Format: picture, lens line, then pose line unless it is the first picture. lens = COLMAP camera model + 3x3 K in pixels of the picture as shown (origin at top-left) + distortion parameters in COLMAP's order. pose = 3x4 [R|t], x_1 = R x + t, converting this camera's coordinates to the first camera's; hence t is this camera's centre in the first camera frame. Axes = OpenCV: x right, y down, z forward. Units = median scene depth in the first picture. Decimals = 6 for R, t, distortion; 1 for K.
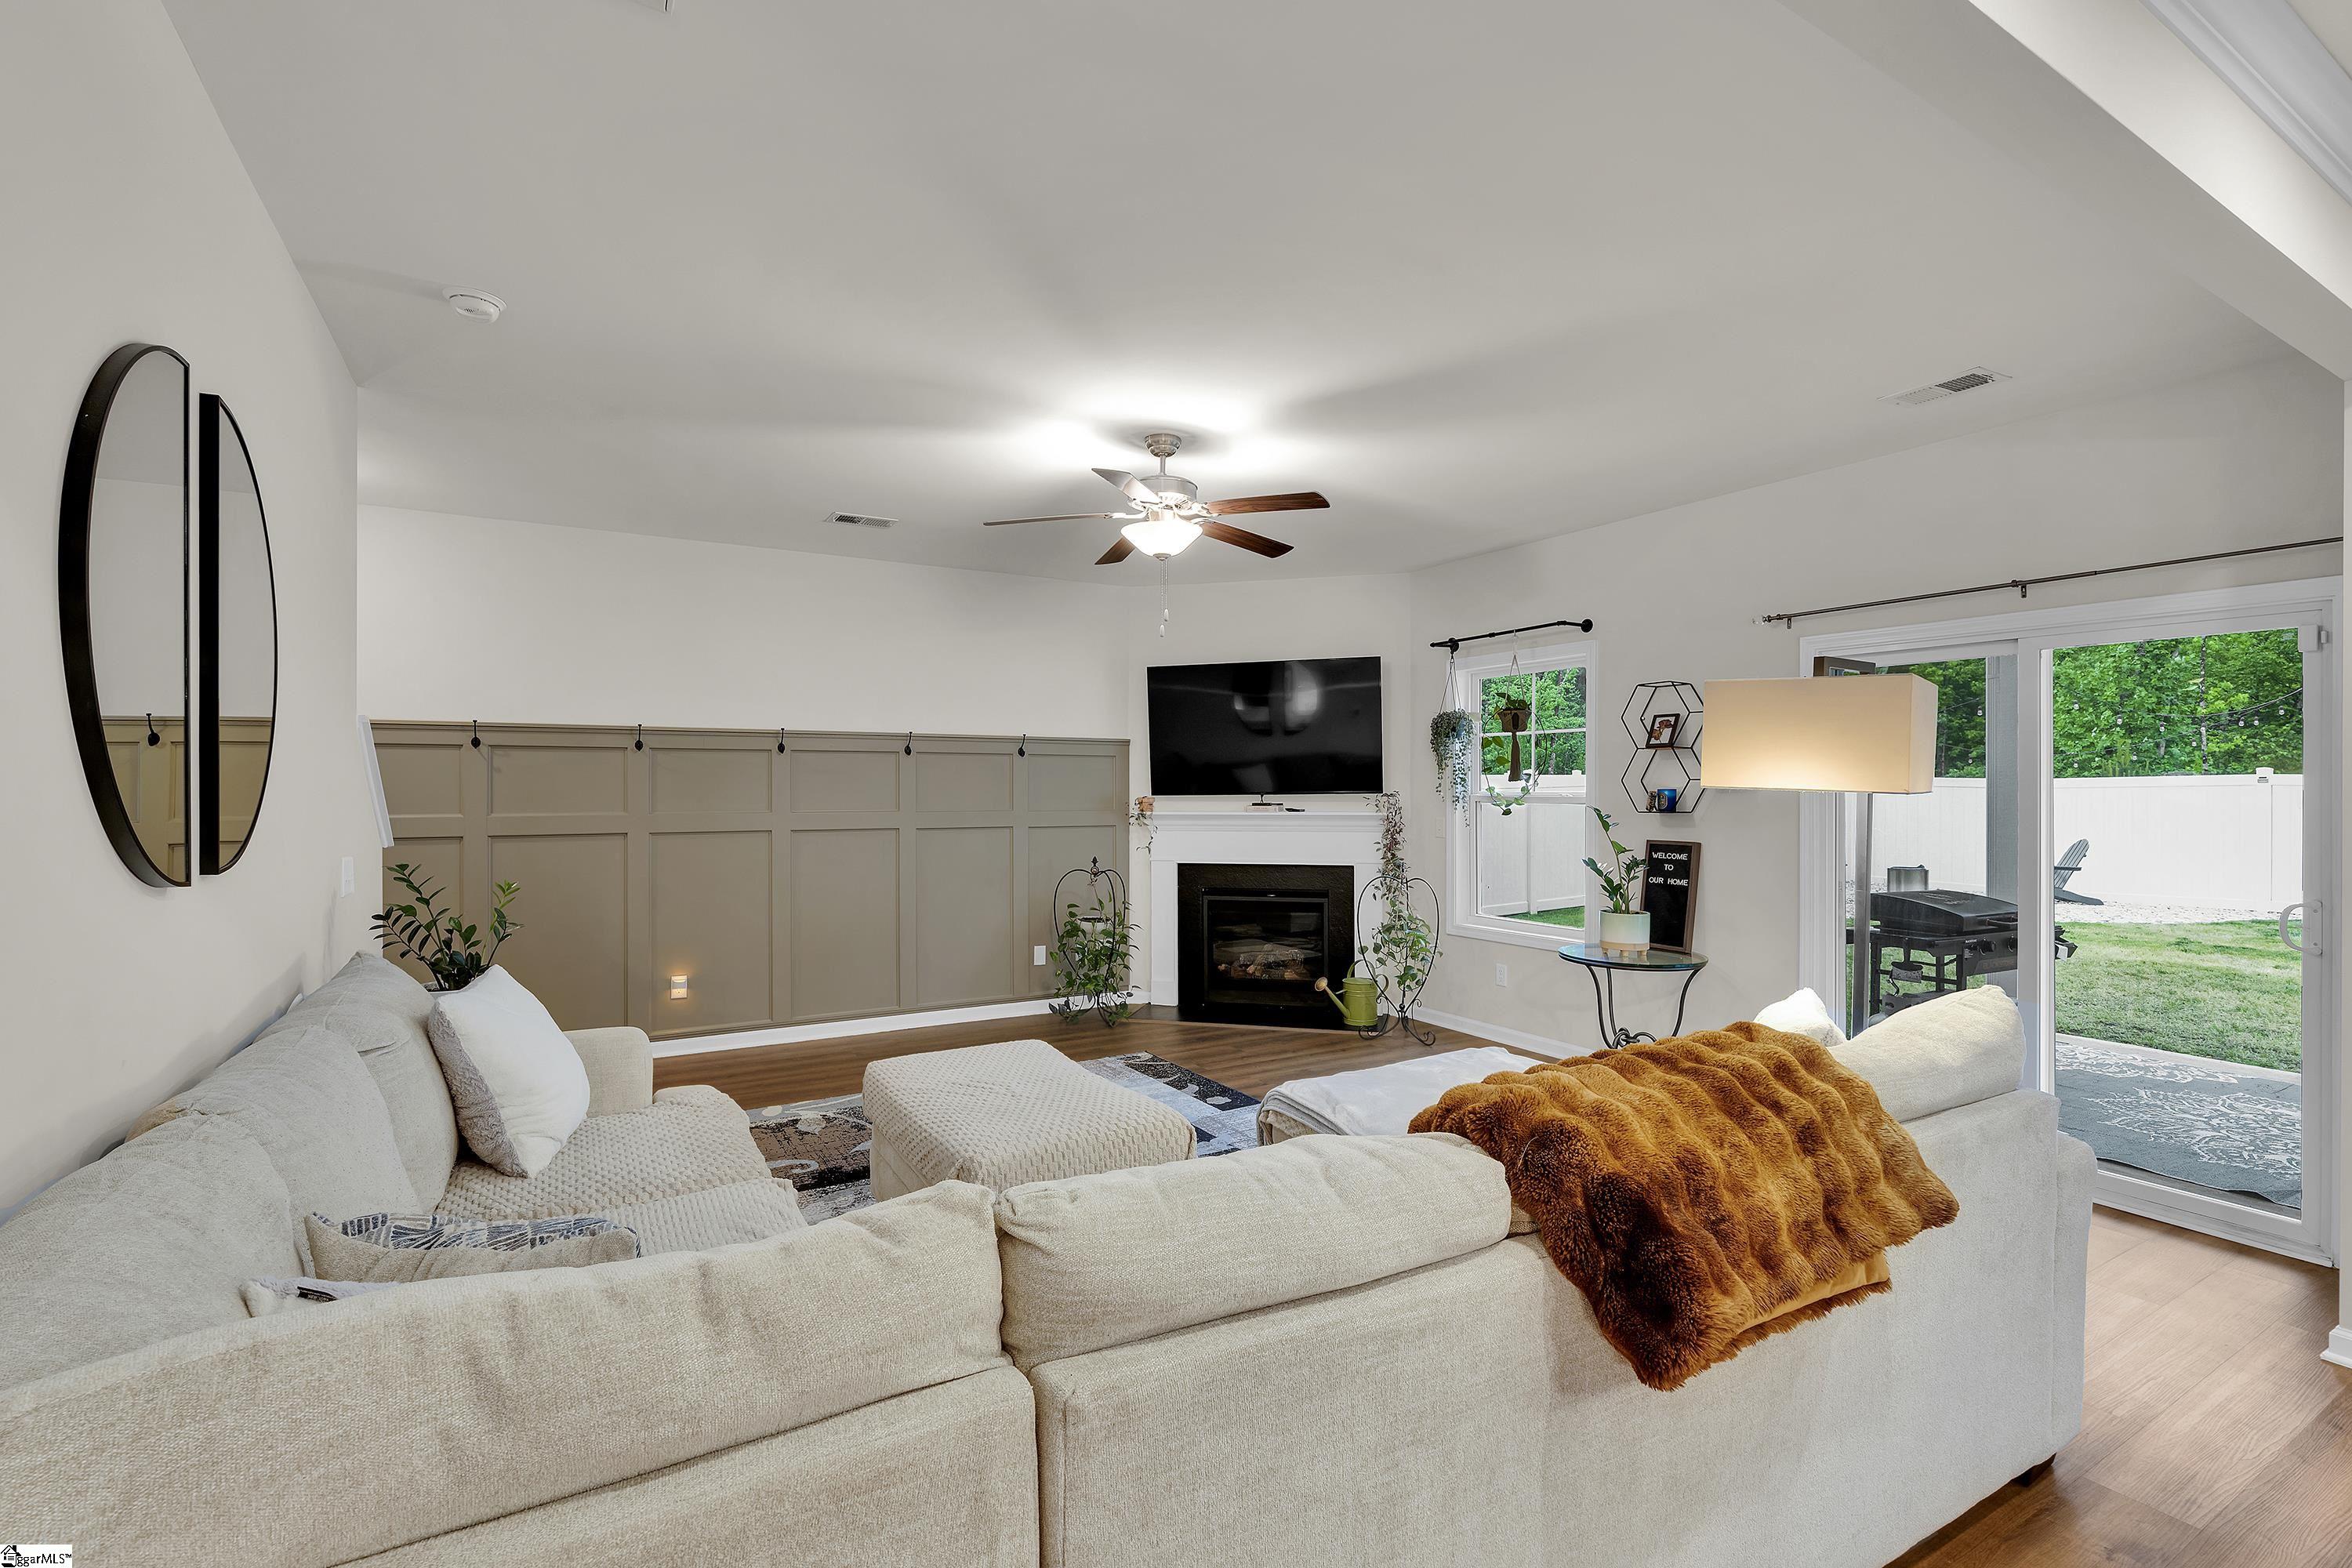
lens RADIAL K [[1023.4, 0, 1176.0], [0, 1023.4, 784.0], [0, 0, 1]] dist [-0.000440, -0.000084]
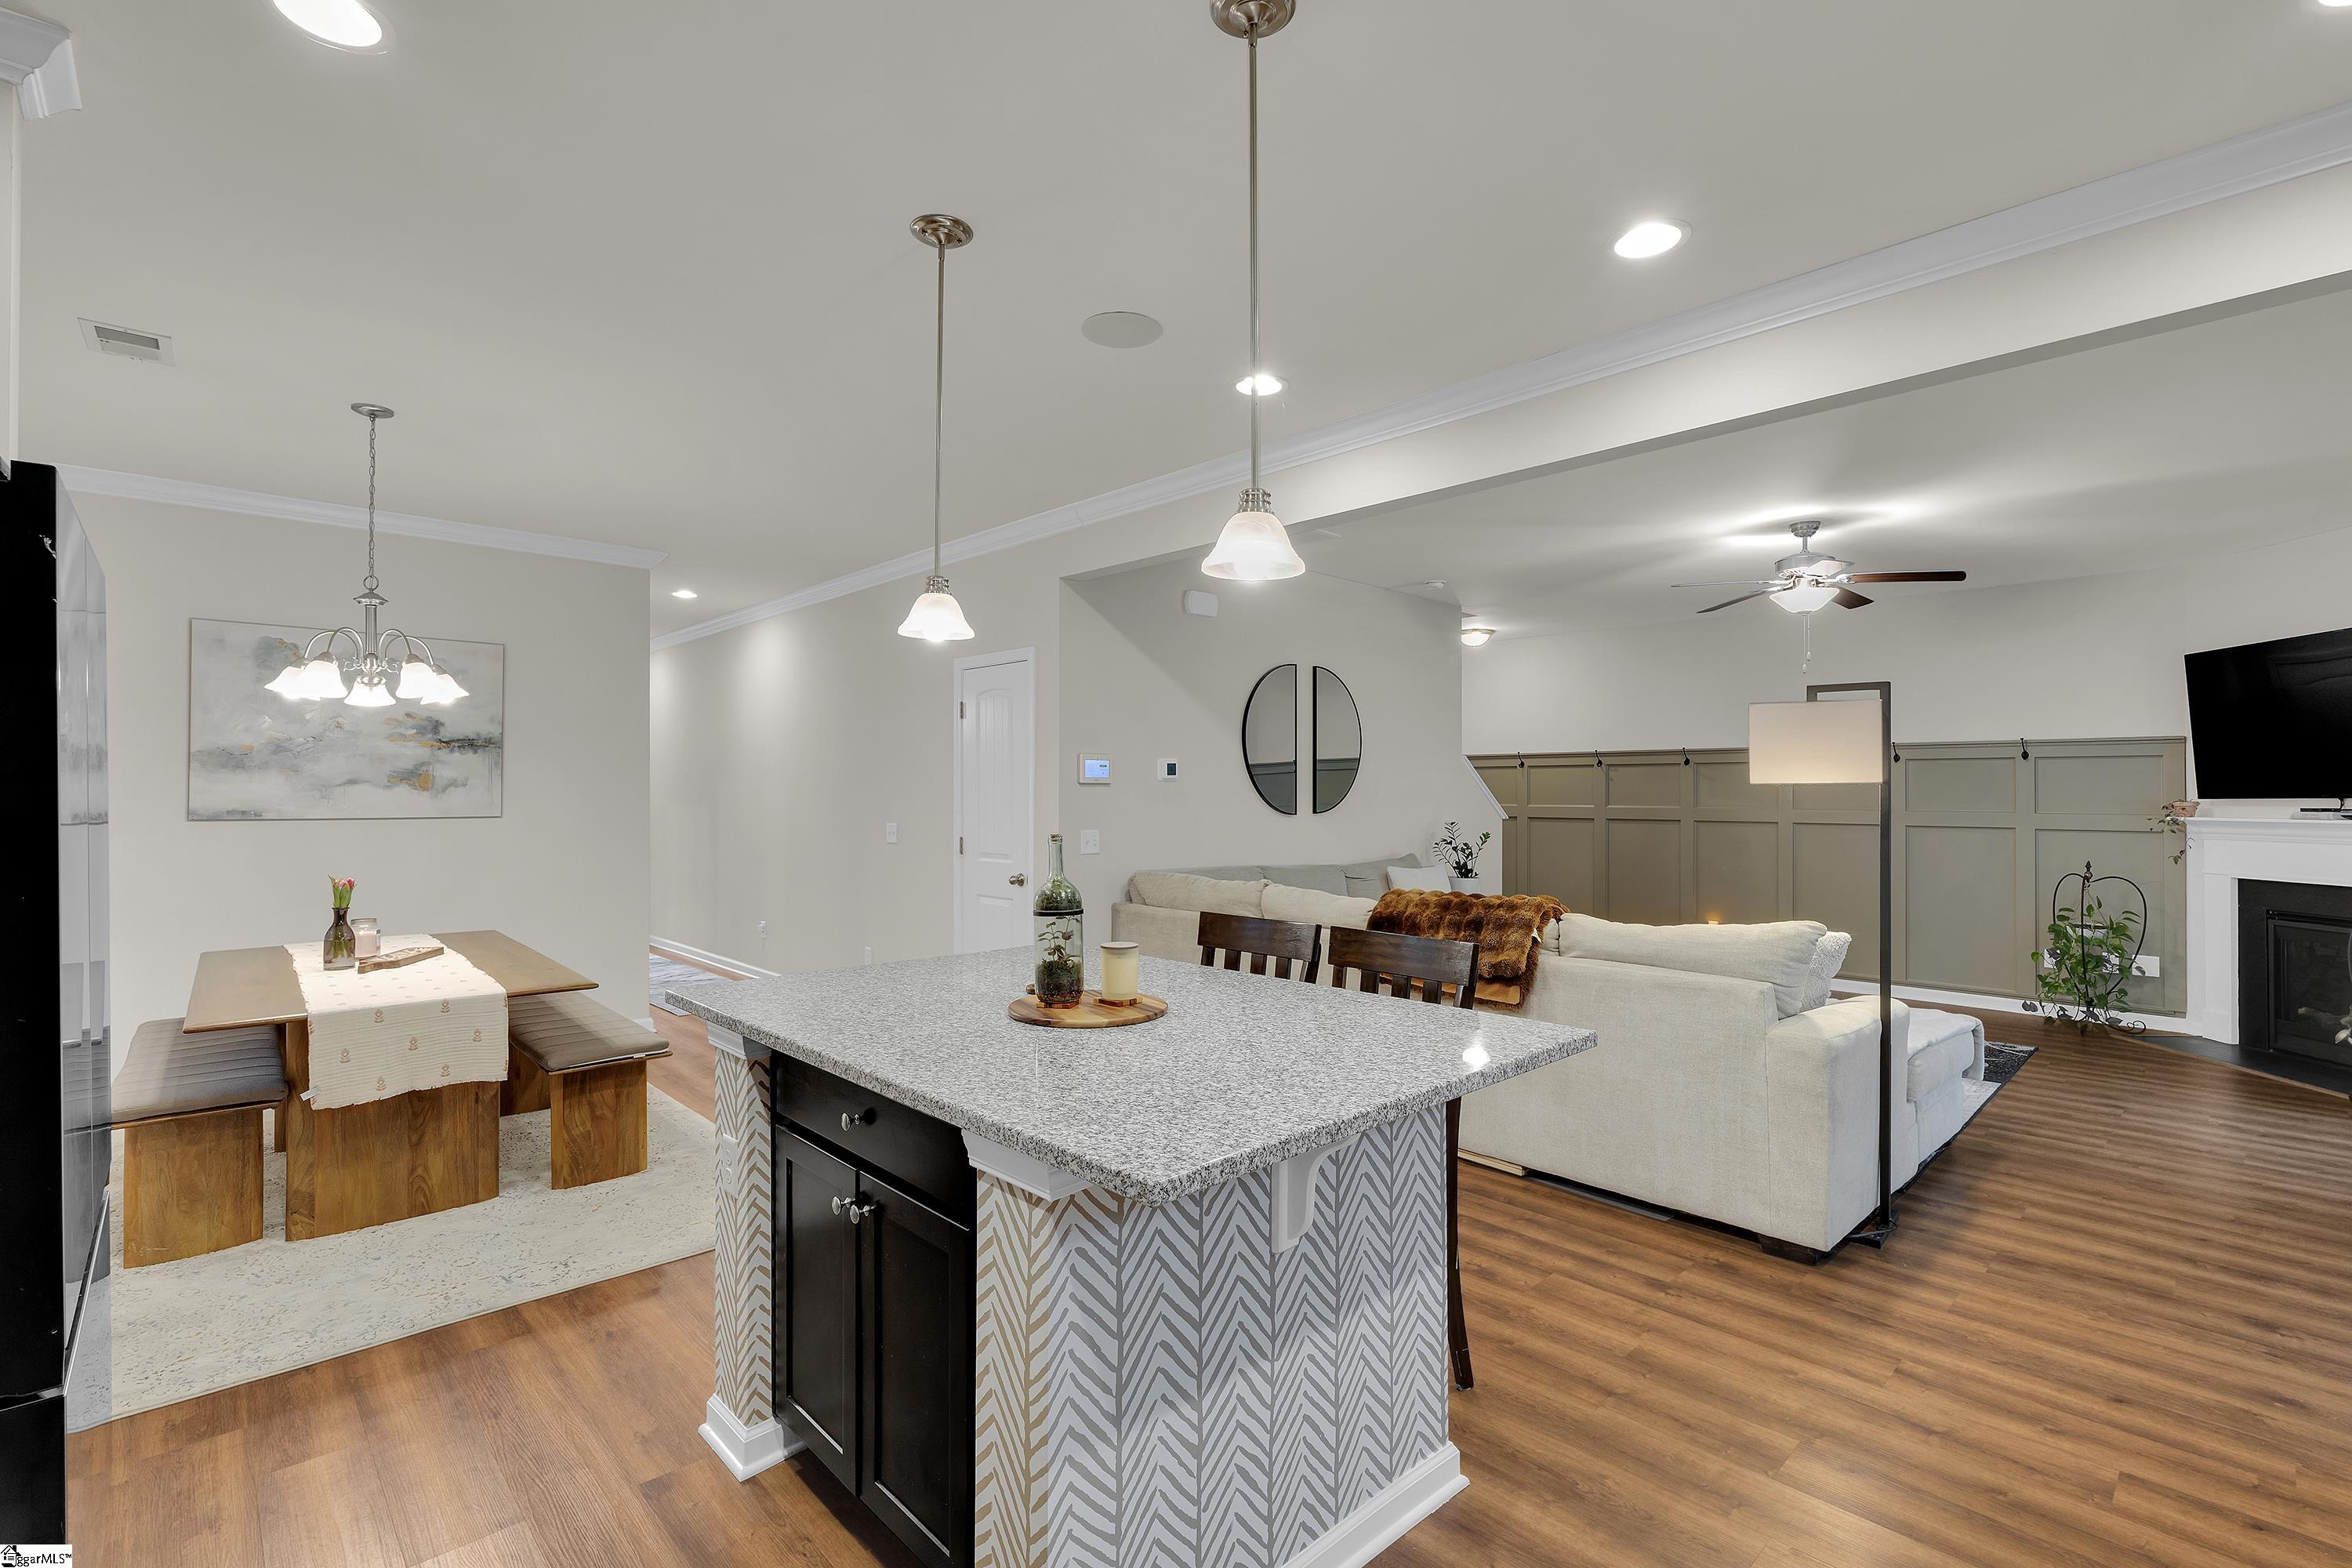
lens RADIAL K [[1023.4, 0, 1176.0], [0, 1023.4, 784.0], [0, 0, 1]] dist [-0.000440, -0.000084]
pose [[0.234845, -0.009028, -0.971991, 0.646075], [-0.005719, 0.999927, -0.010669, 0.012904], [0.972016, 0.008064, 0.234776, -0.065038]]
